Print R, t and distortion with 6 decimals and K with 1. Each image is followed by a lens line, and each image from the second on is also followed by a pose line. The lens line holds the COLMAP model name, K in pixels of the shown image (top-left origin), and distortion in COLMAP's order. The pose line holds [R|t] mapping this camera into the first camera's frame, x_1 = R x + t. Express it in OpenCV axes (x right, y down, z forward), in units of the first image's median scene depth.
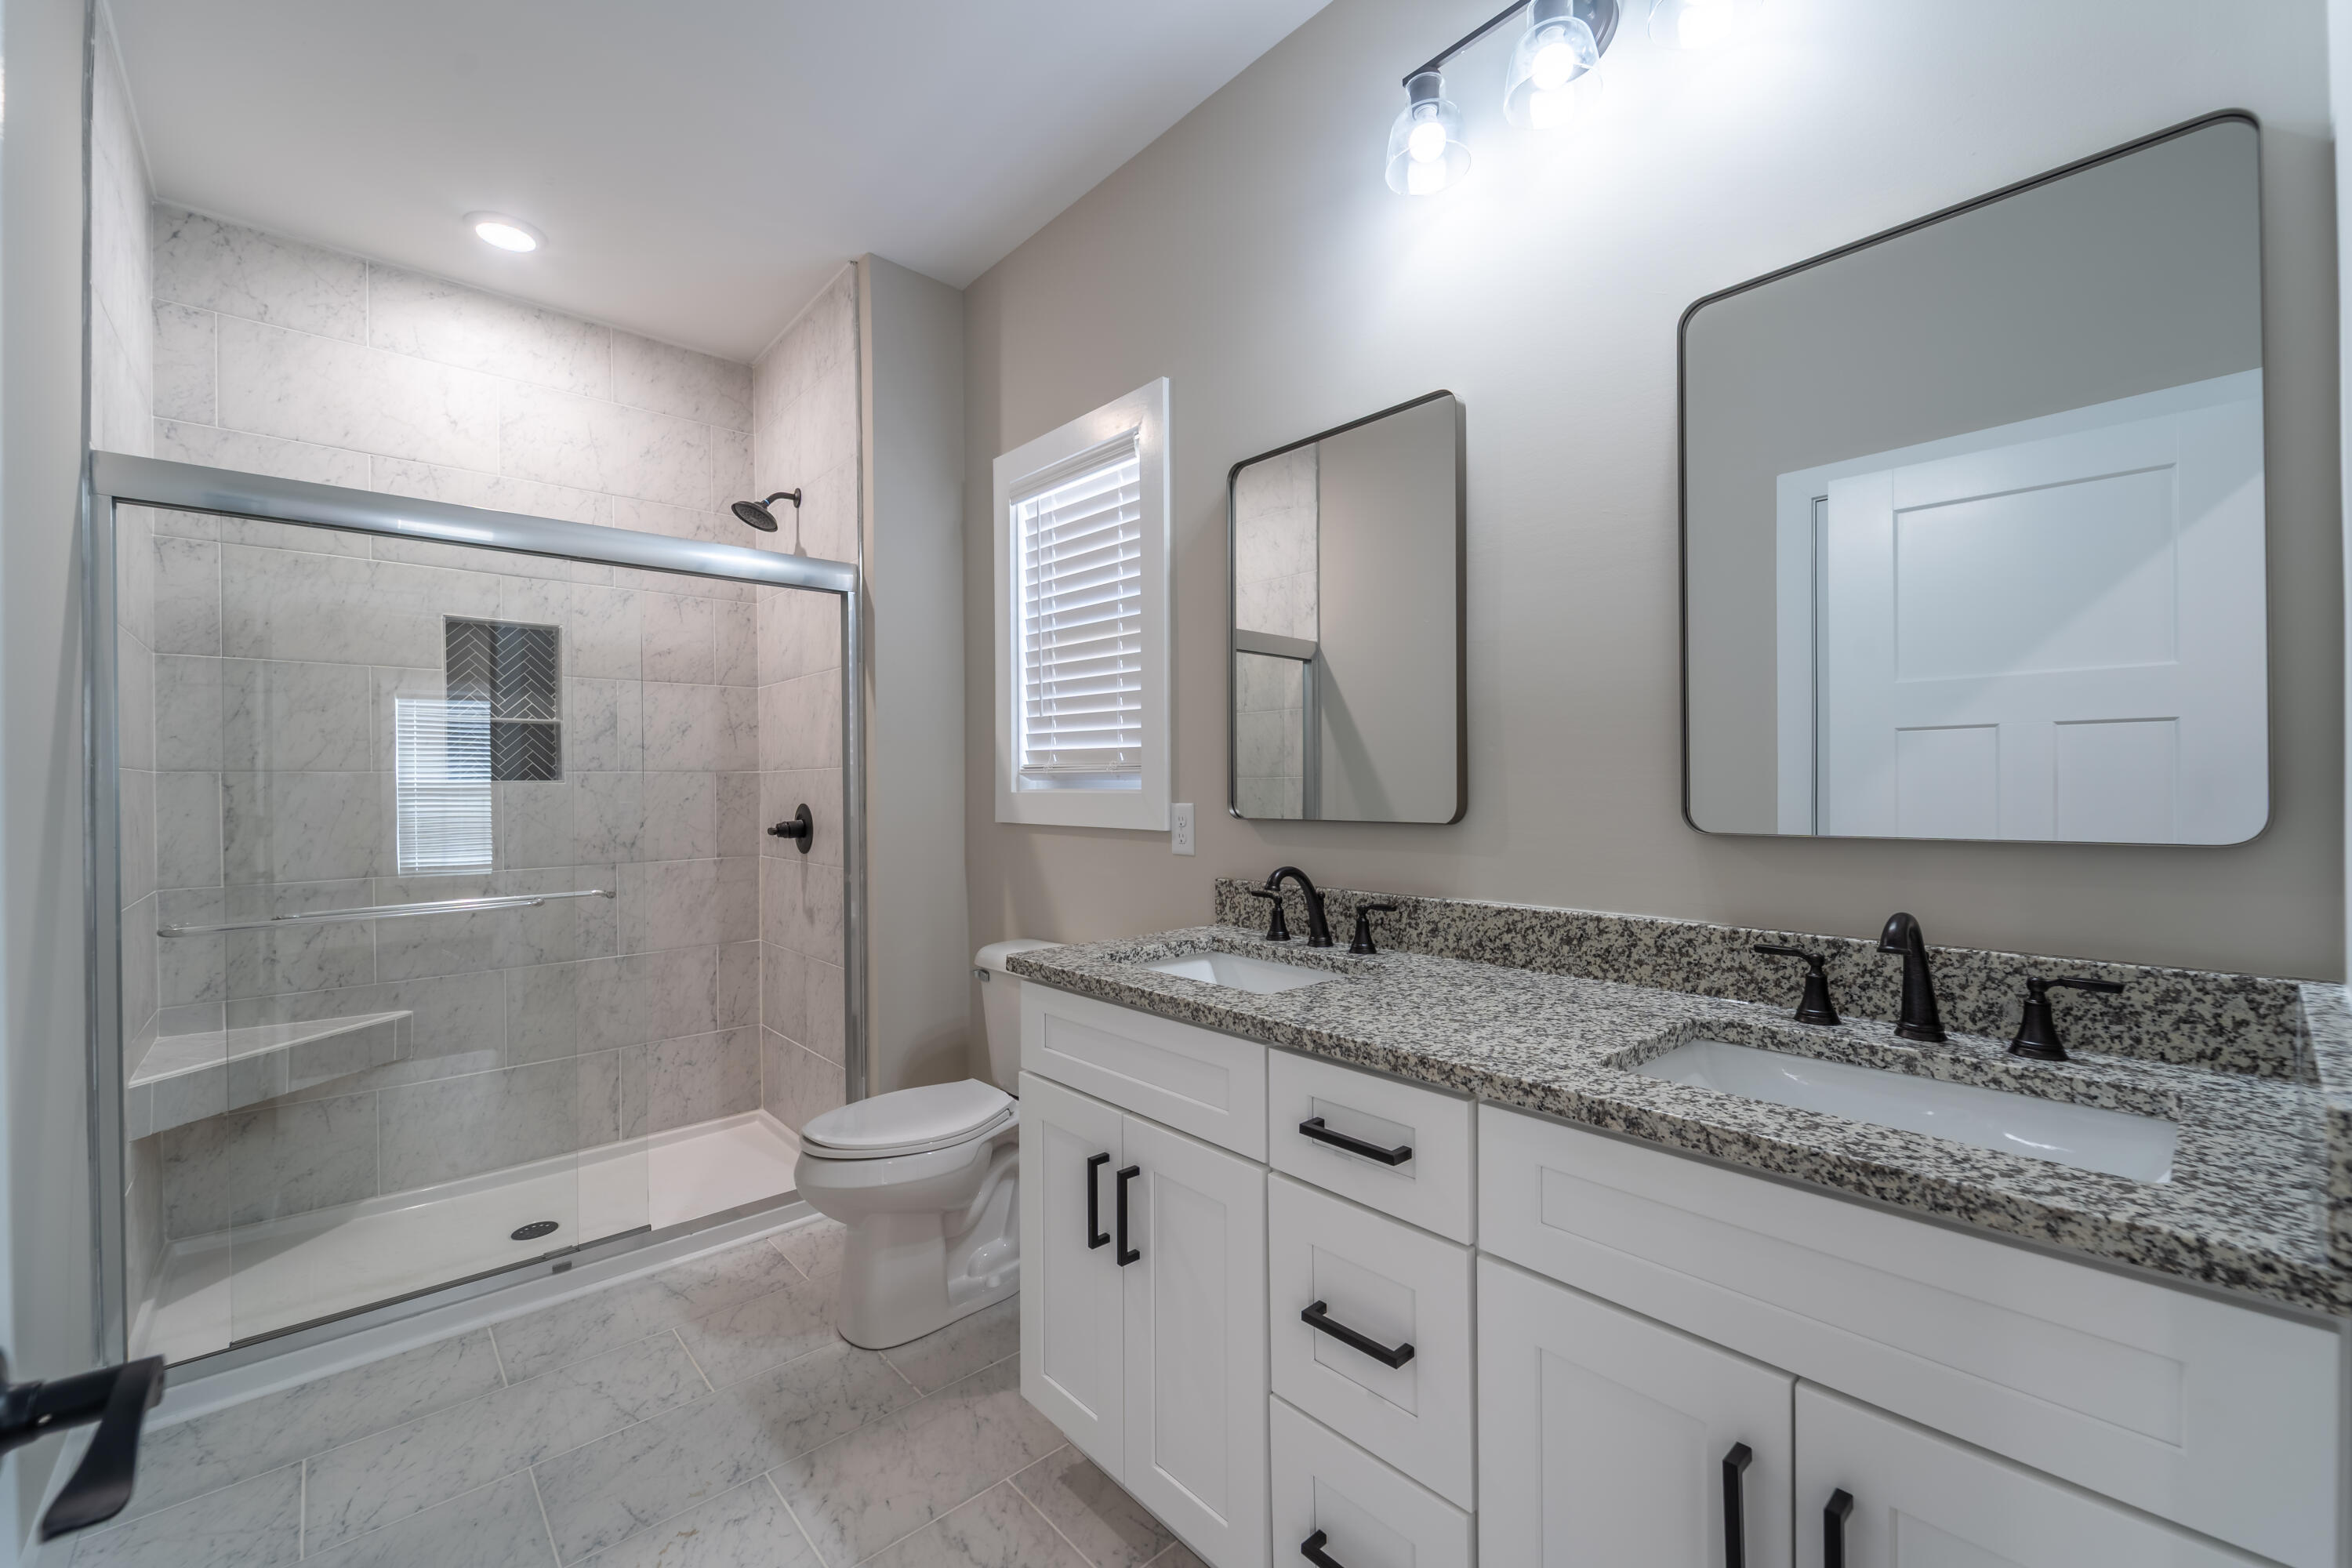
lens RADIAL K [[963.9, 0, 1173.4], [0, 963.9, 780.9], [0, 0, 1]] dist [0.008786, -0.004756]
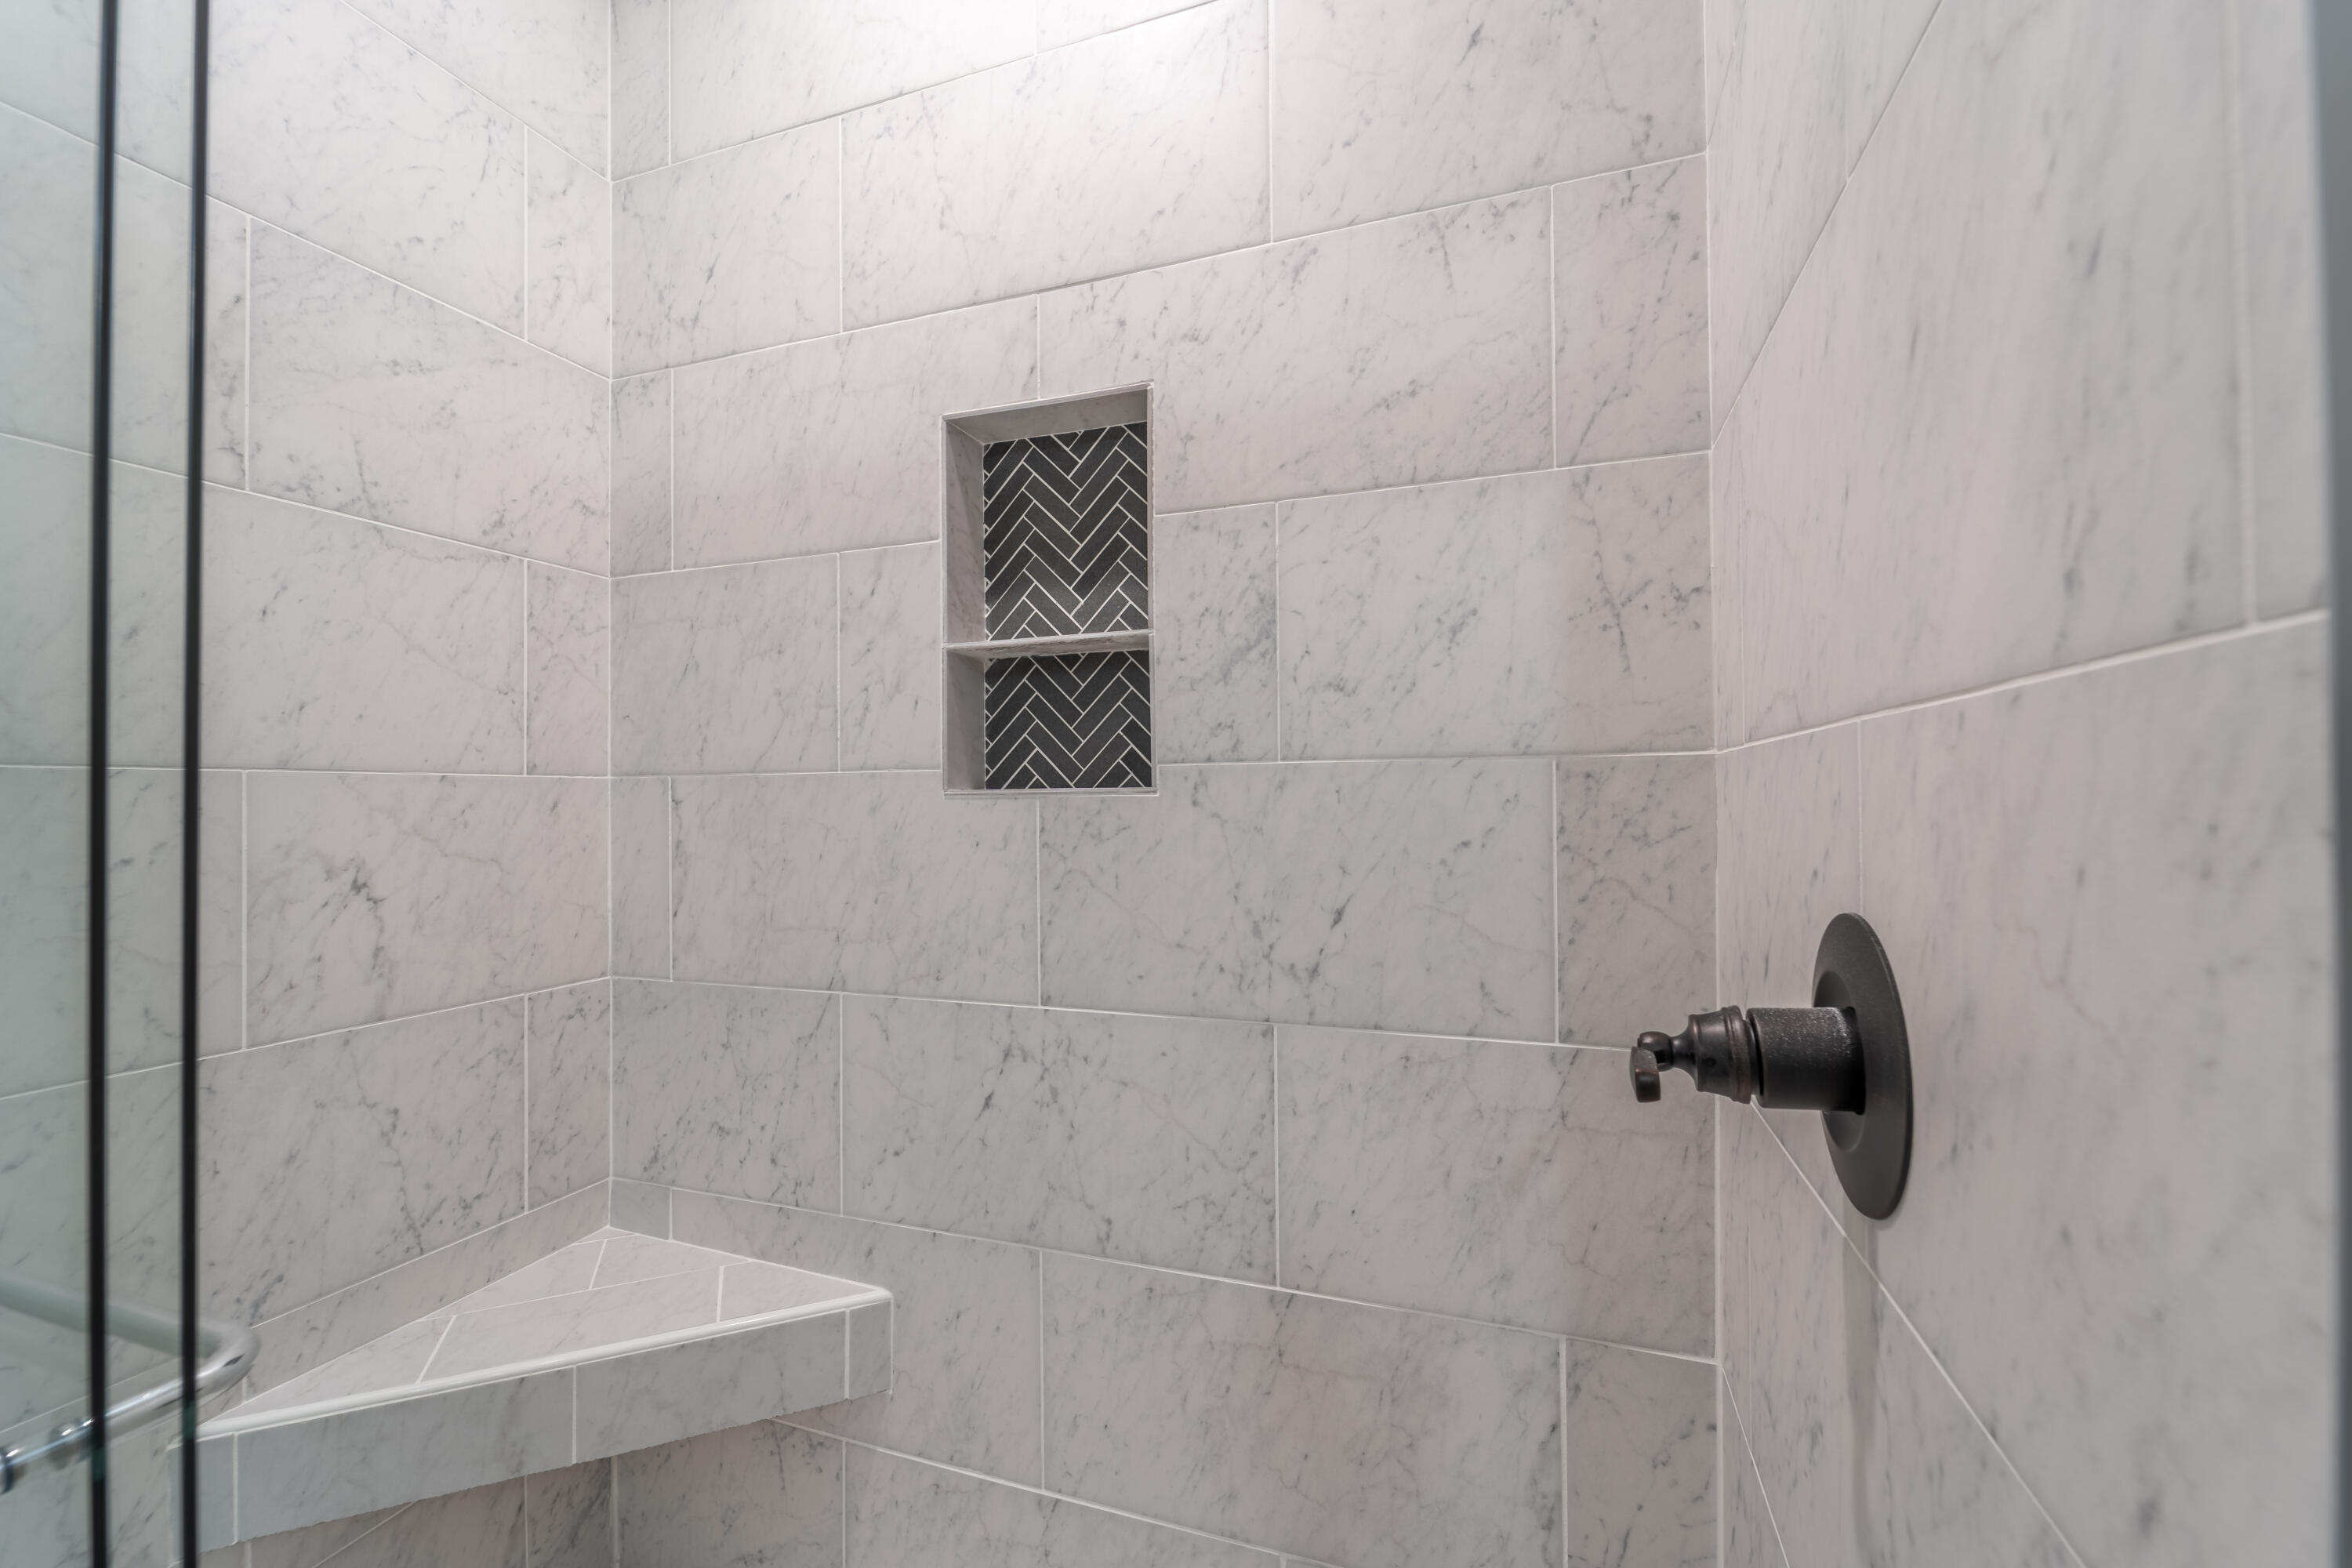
lens RADIAL K [[963.9, 0, 1171.2], [0, 963.9, 791.9], [0, 0, 1]] dist [0.008786, -0.004756]
pose [[0.486735, 0.001305, -0.873549, -0.289542], [0.007291, 0.999958, 0.005556, -0.000741], [0.873519, -0.009073, 0.486705, 0.803057]]
